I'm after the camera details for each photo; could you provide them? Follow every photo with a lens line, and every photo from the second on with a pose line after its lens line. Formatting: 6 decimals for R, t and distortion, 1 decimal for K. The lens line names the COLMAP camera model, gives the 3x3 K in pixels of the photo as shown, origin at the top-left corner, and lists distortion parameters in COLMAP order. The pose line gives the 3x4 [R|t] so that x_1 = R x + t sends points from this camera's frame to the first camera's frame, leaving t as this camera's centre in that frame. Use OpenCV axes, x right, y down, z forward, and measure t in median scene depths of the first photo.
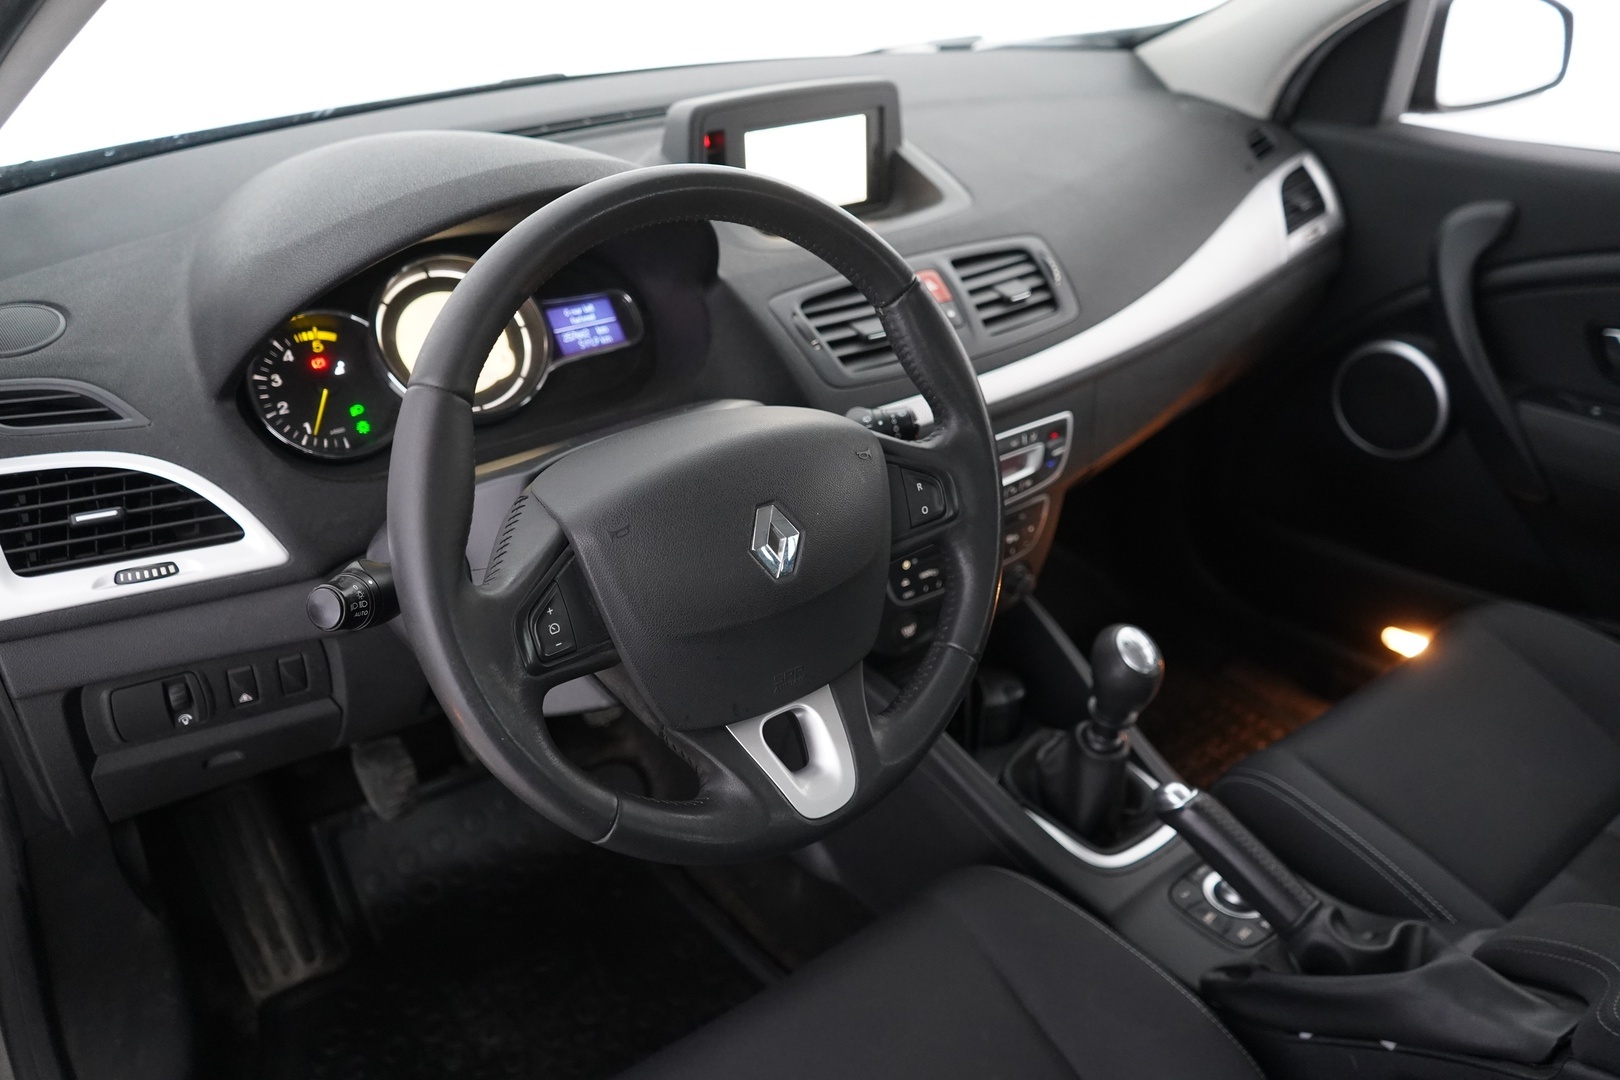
lens RADIAL K [[1275.3, 0, 804.5], [0, 1275.3, 541.3], [0, 0, 1]] dist [0.000006, 0.000444]
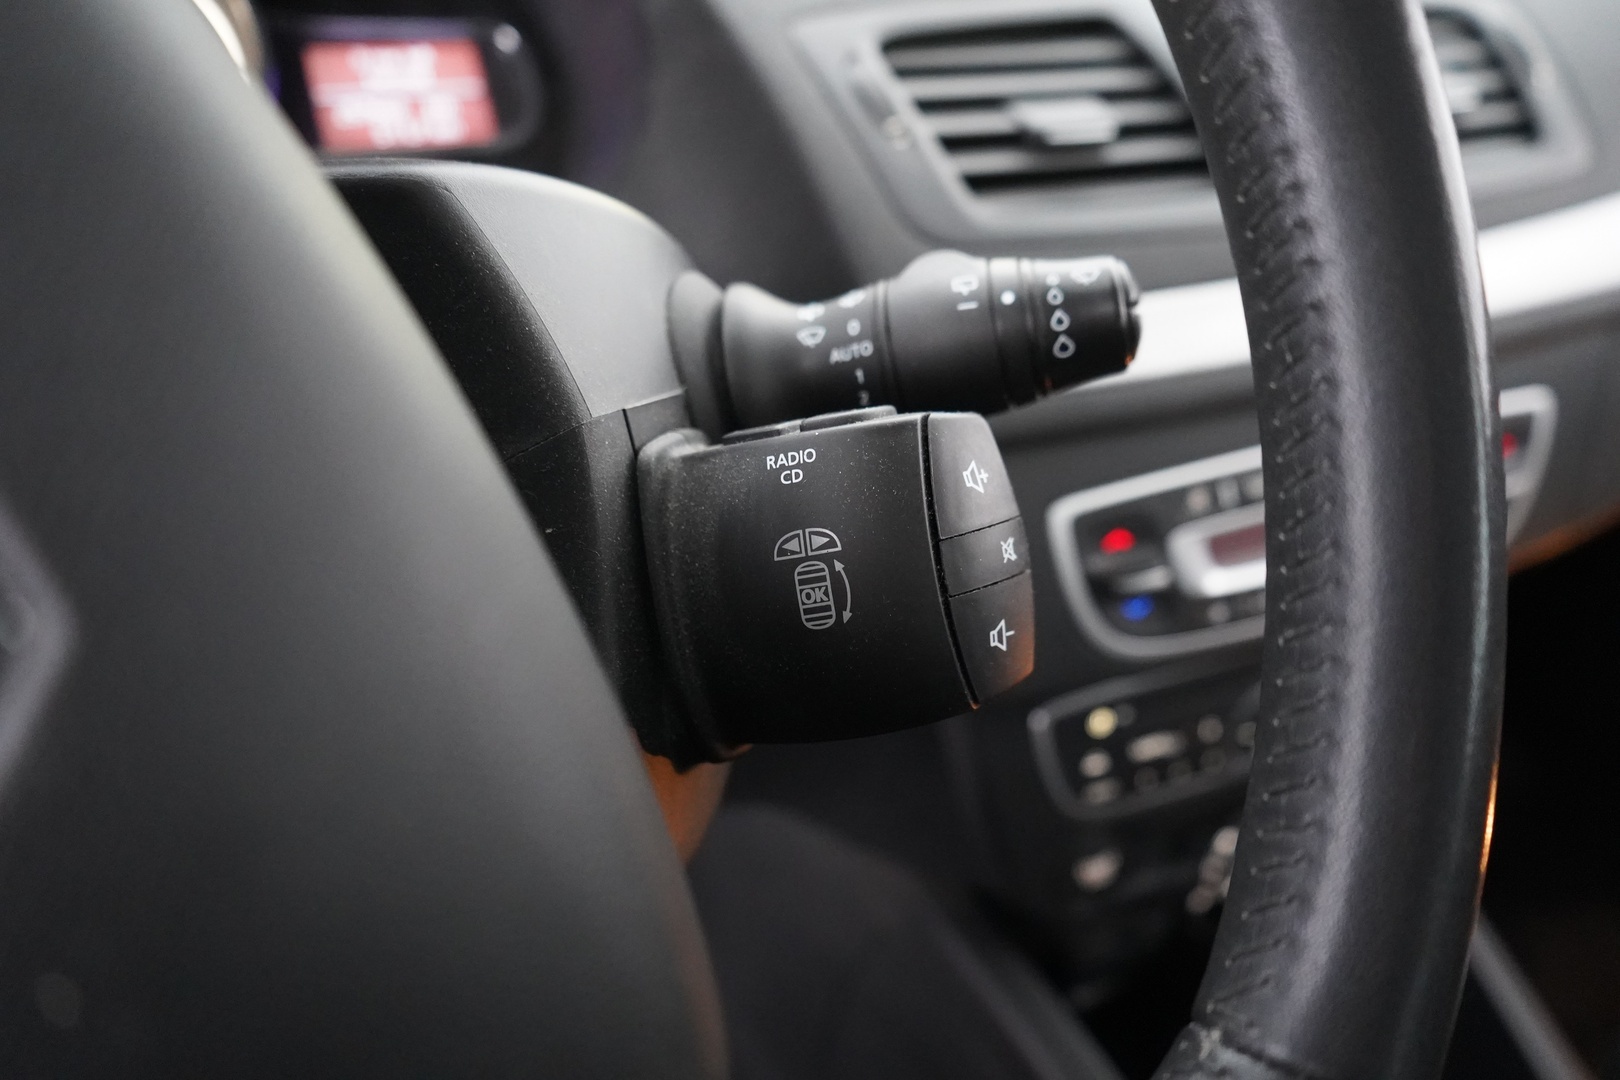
lens RADIAL K [[1275.3, 0, 808.3], [0, 1275.3, 510.6], [0, 0, 1]] dist [0.000006, 0.000444]
pose [[0.974998, 0.098338, -0.199270, 0.066053], [-0.106982, 0.993711, -0.033062, -0.026865], [0.194766, 0.053554, 0.979387, 0.604291]]
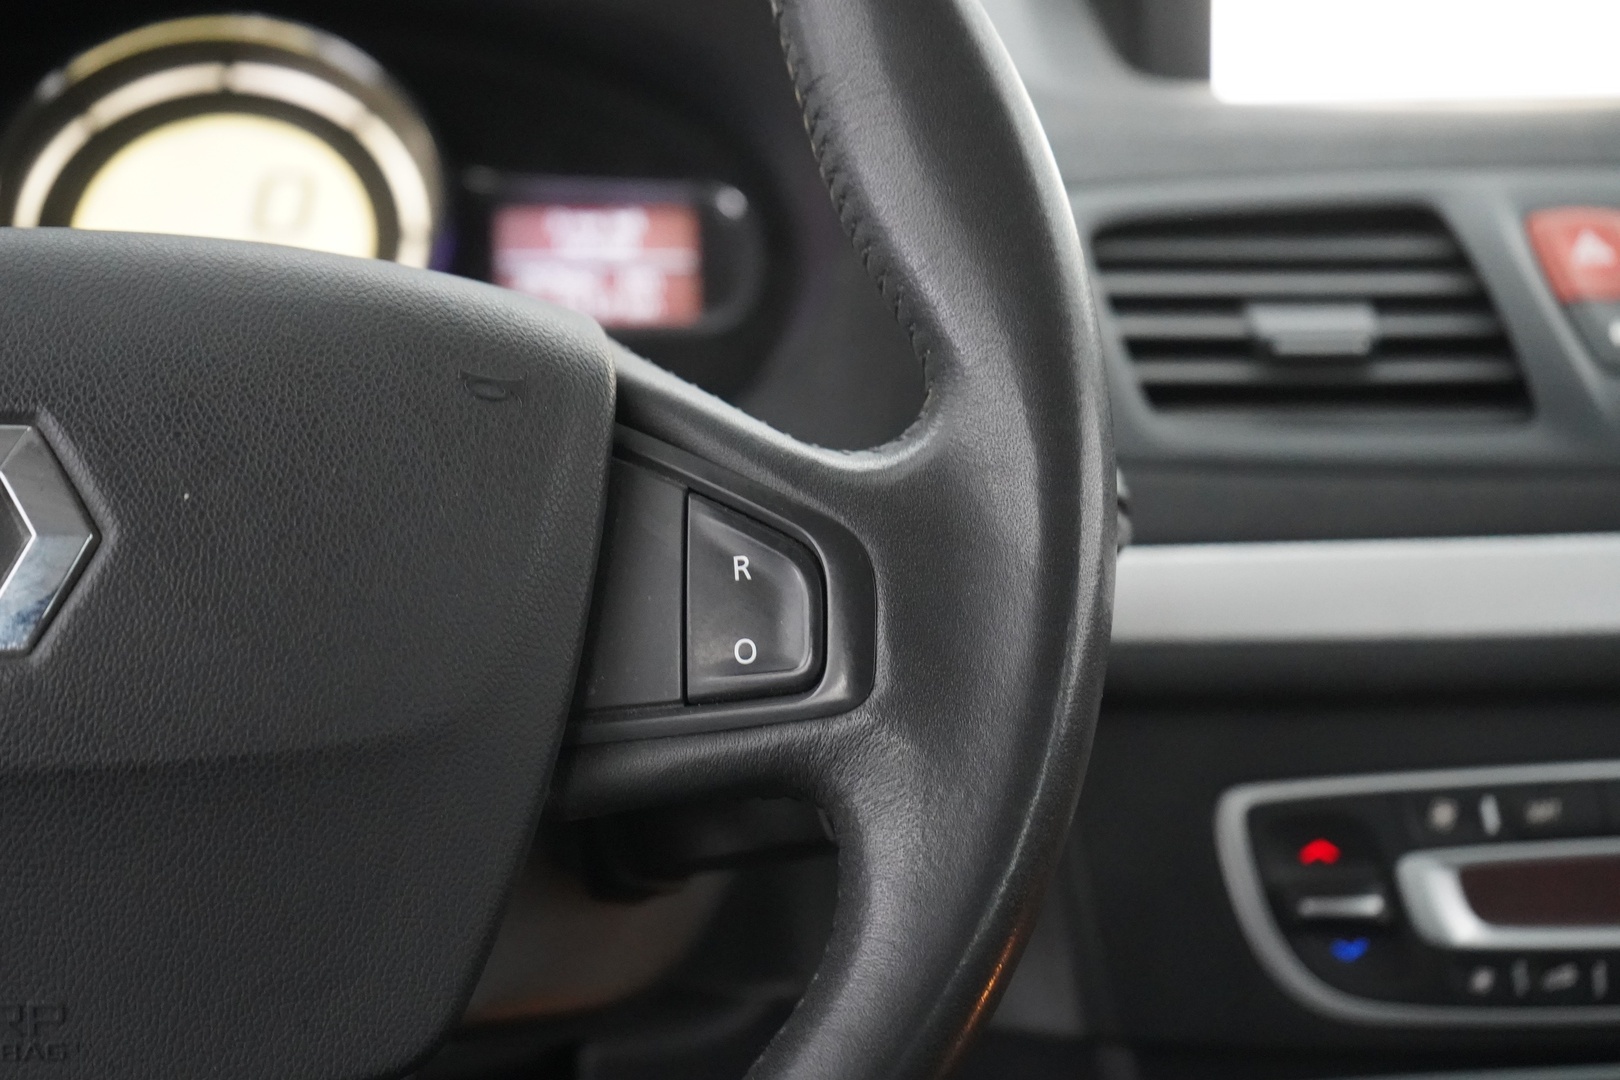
lens RADIAL K [[3143.7, 0, 808.9], [0, 3143.7, 535.9], [0, 0, 1]] dist [-0.071107, 0.000000]
pose [[0.837825, 0.115147, -0.533657, 0.364164], [-0.256097, 0.946174, -0.197910, 0.065660], [0.482144, 0.302482, 0.822217, 0.316808]]
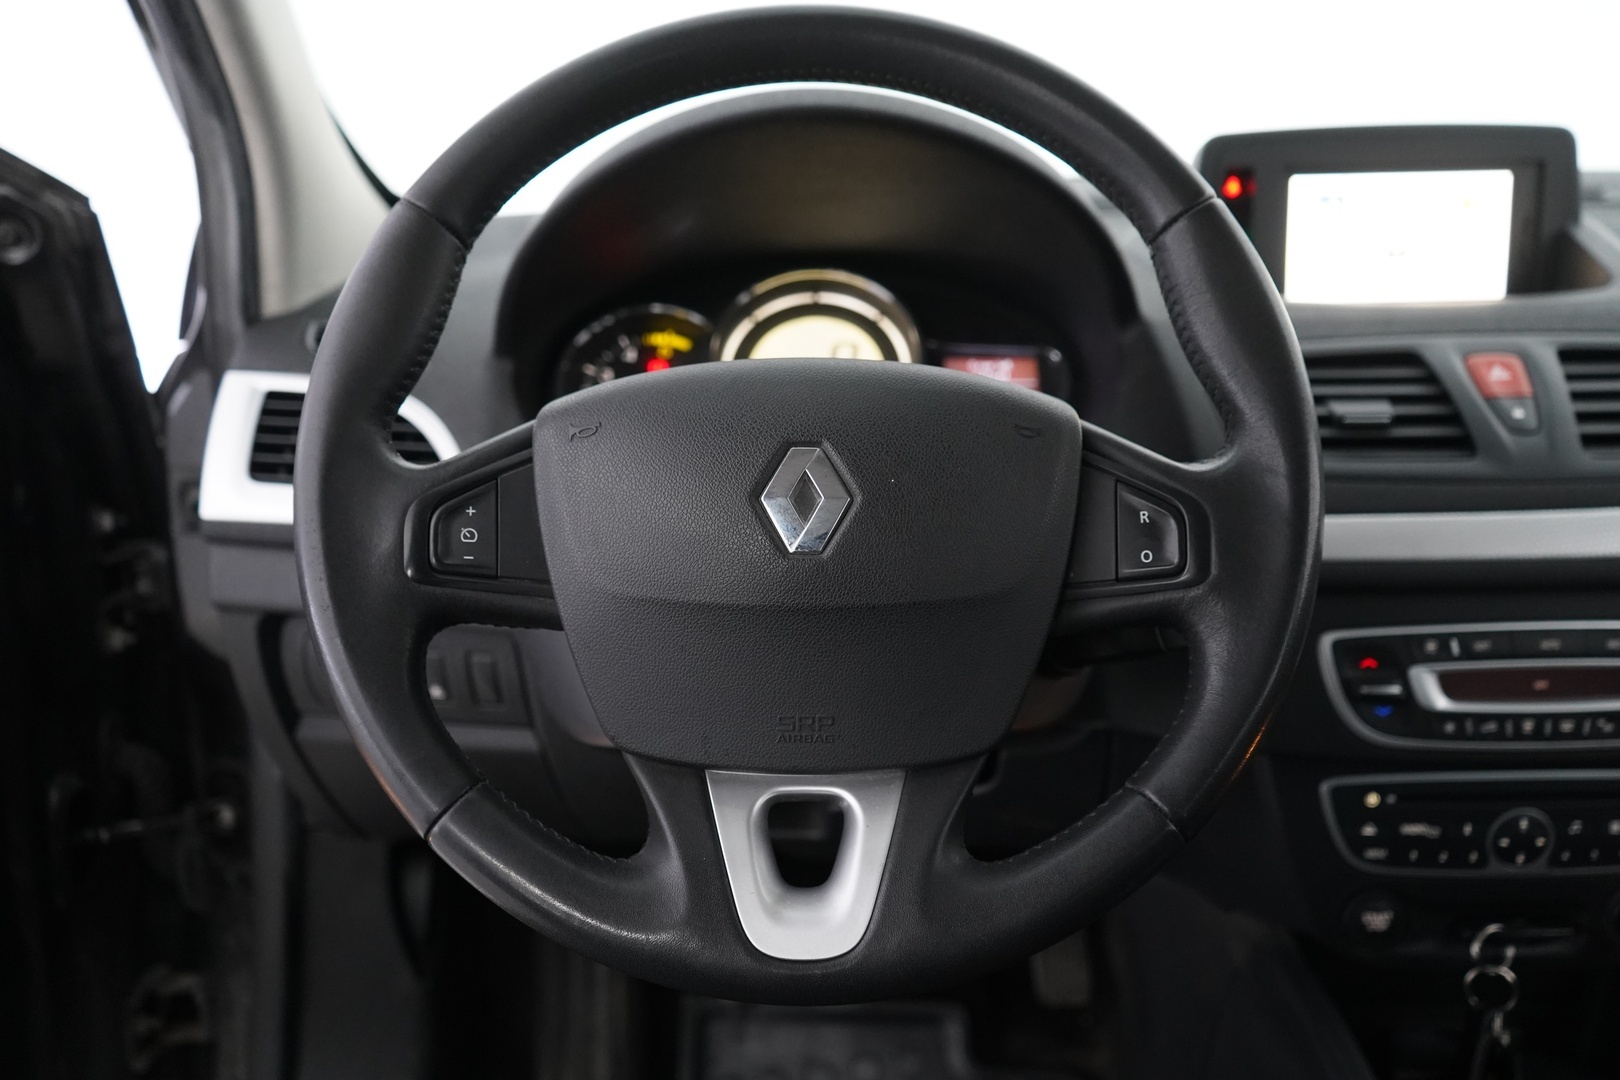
lens RADIAL K [[1464.5, 0, 804.3], [0, 1464.5, 540.5], [0, 0, 1]] dist [0.007641, -0.022626]
pose [[0.774992, 0.126321, -0.619218, 0.301672], [-0.282806, 0.945559, -0.161055, 0.095401], [0.565162, 0.299935, 0.768525, 0.281295]]
